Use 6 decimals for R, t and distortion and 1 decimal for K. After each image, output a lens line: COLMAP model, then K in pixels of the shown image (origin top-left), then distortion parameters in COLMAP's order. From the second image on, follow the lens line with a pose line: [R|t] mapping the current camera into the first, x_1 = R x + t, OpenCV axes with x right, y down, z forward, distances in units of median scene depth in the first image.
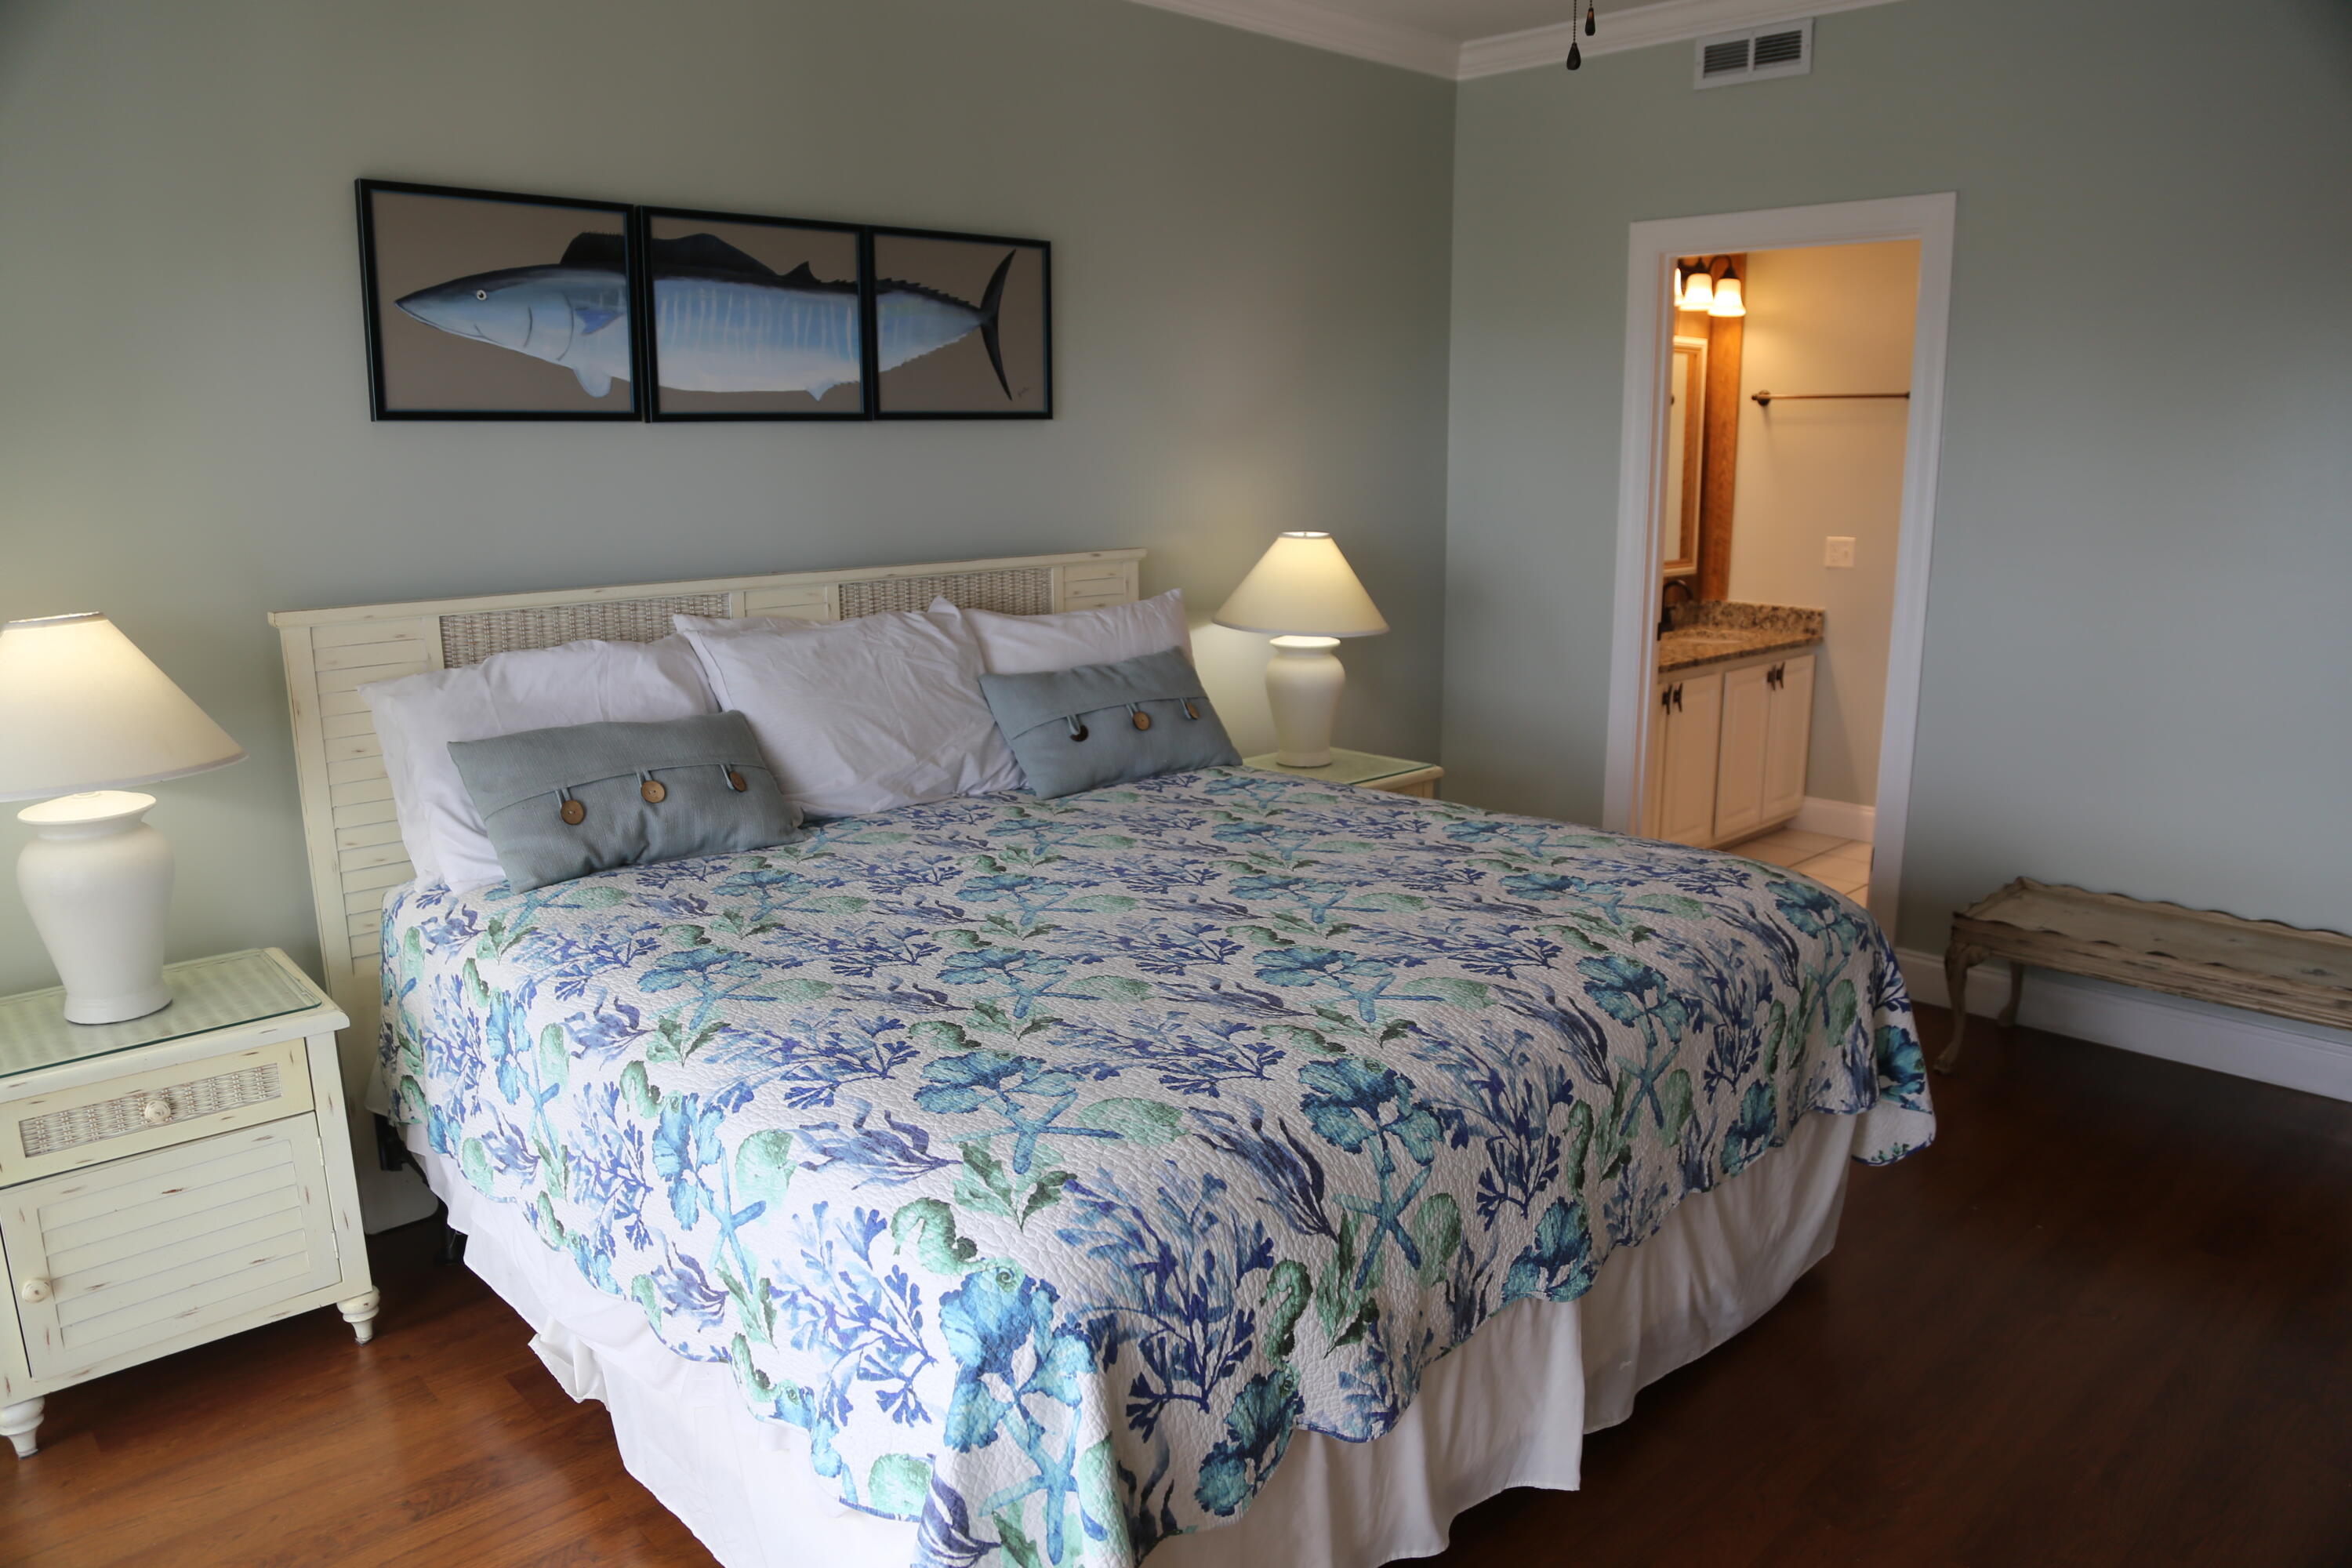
lens RADIAL K [[1580.1, 0, 1167.9], [0, 1580.1, 796.0], [0, 0, 1]] dist [-0.131680, 0.070400]
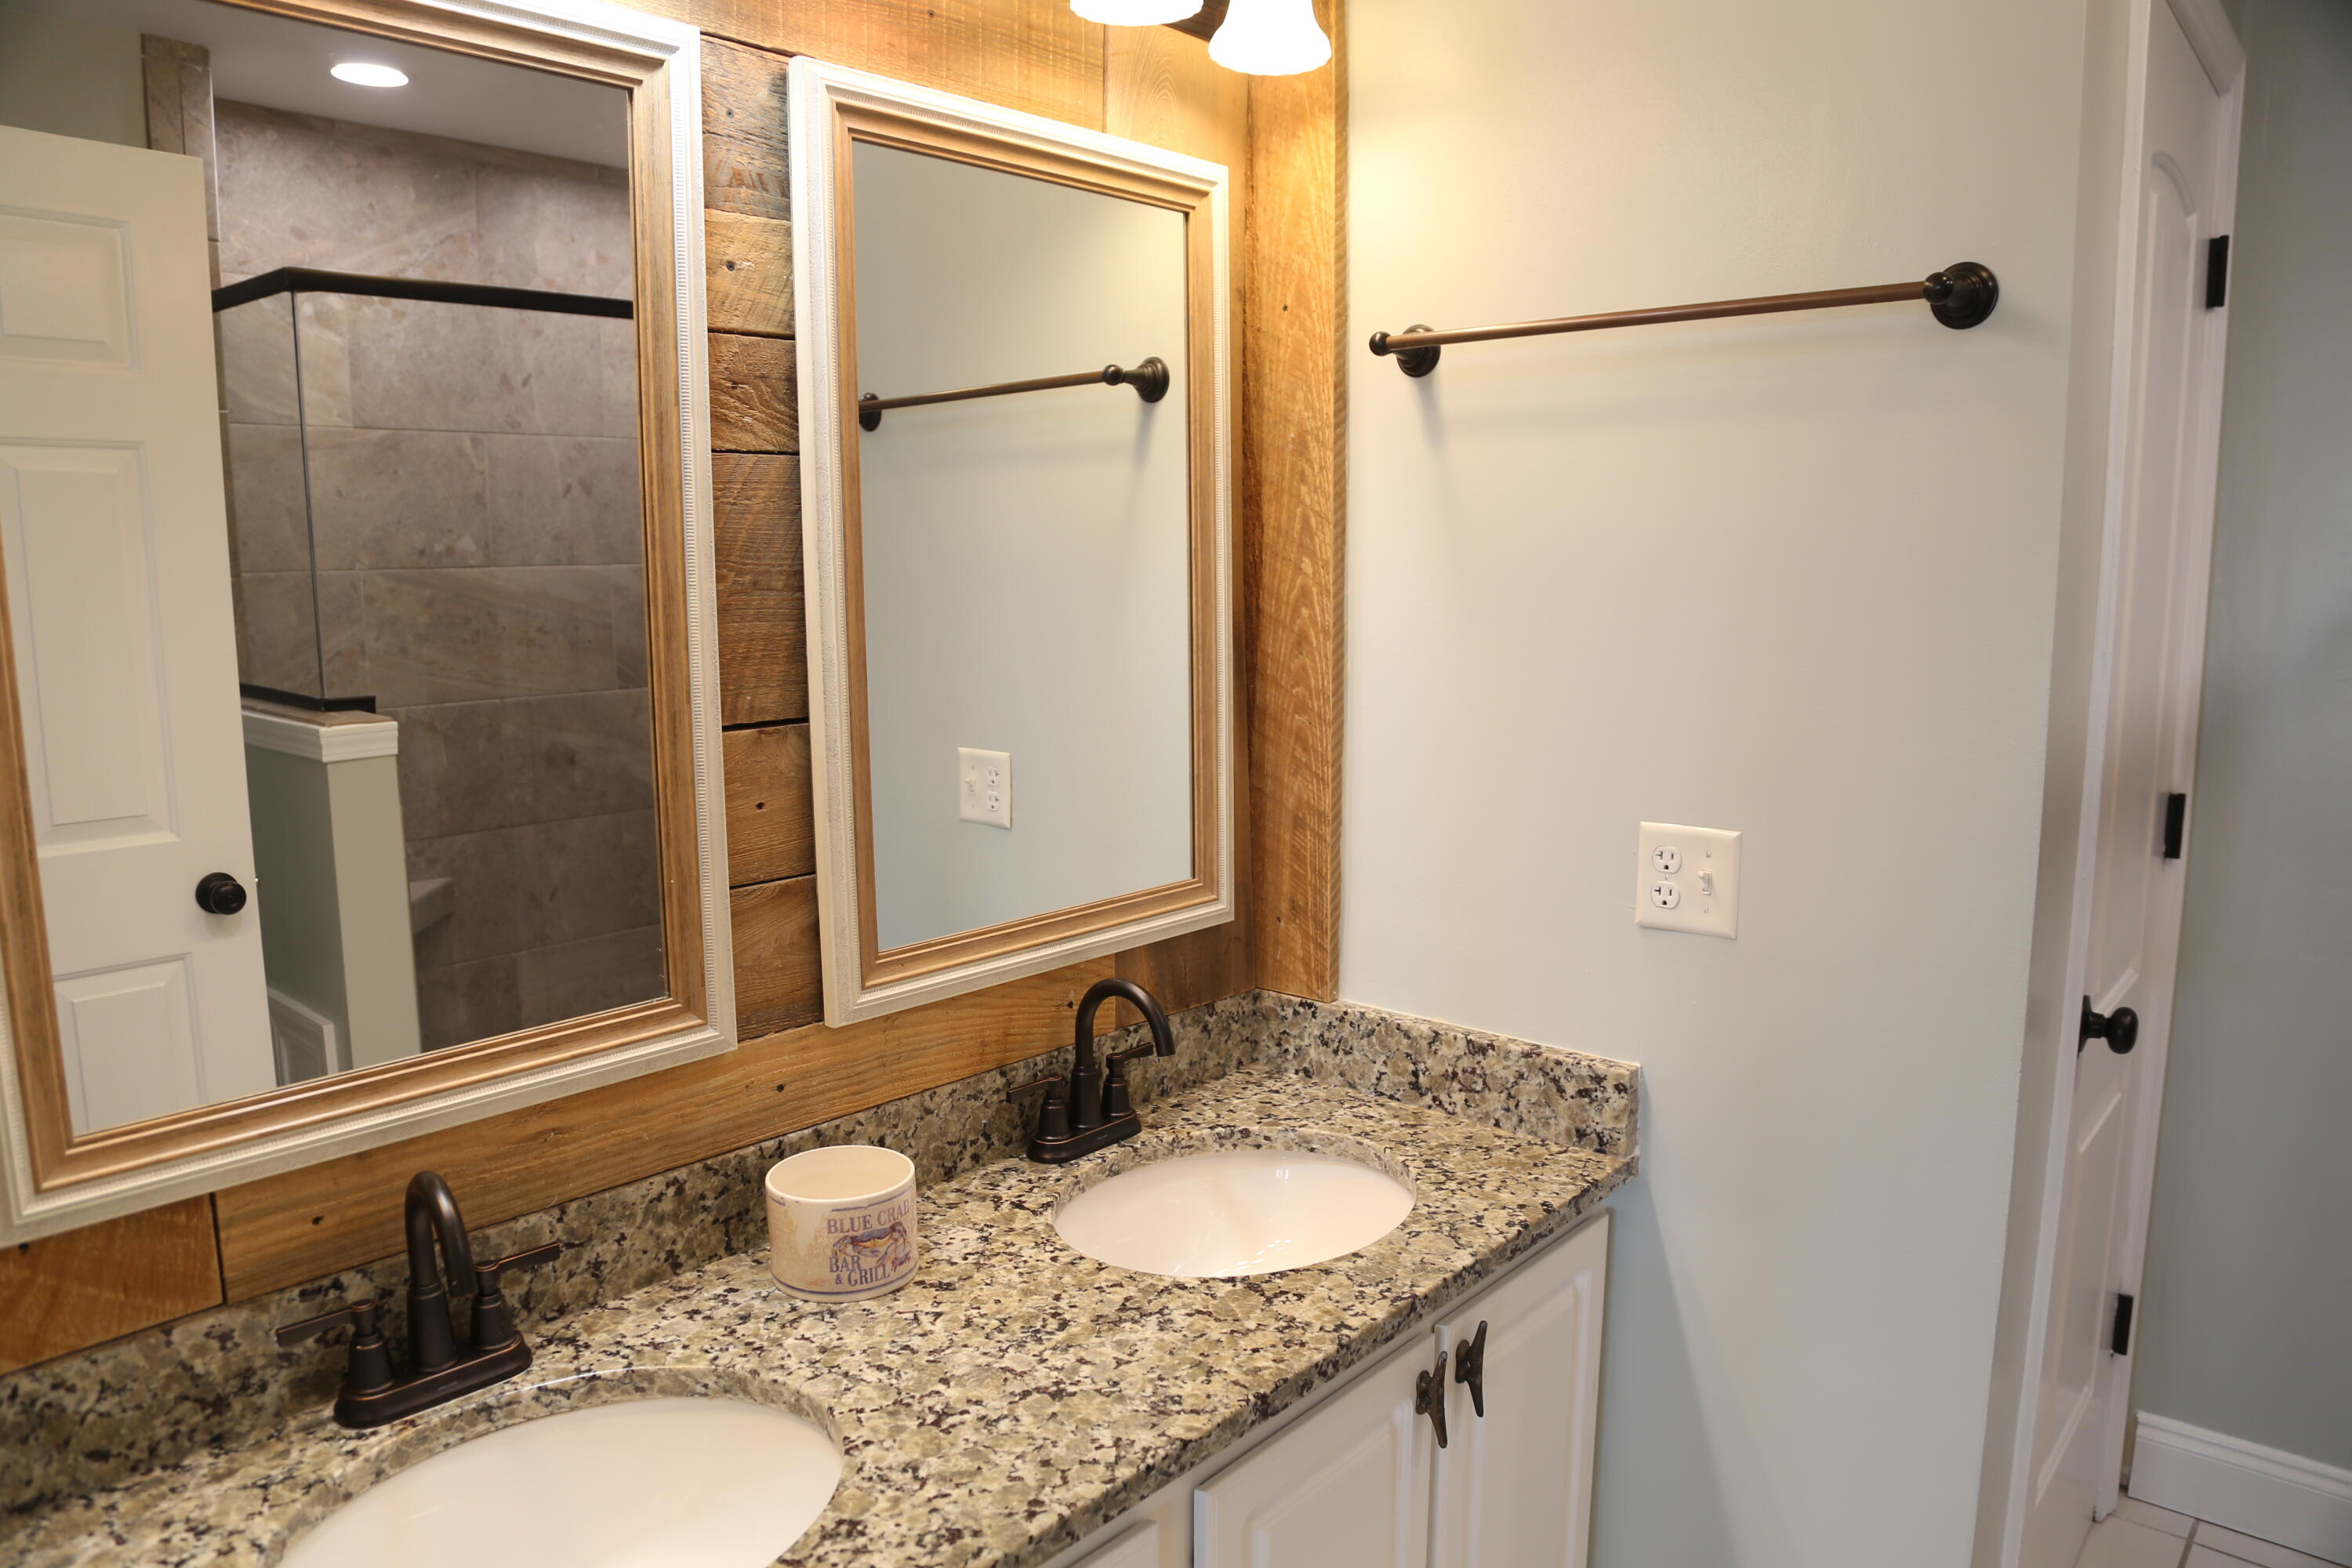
lens RADIAL K [[1580.1, 0, 1167.9], [0, 1580.1, 796.0], [0, 0, 1]] dist [-0.131680, 0.070400]
pose [[0.994777, -0.017135, 0.100619, 0.302977], [0.023650, 0.997675, -0.063919, -0.151946], [-0.099289, 0.065965, 0.992870, 0.702129]]
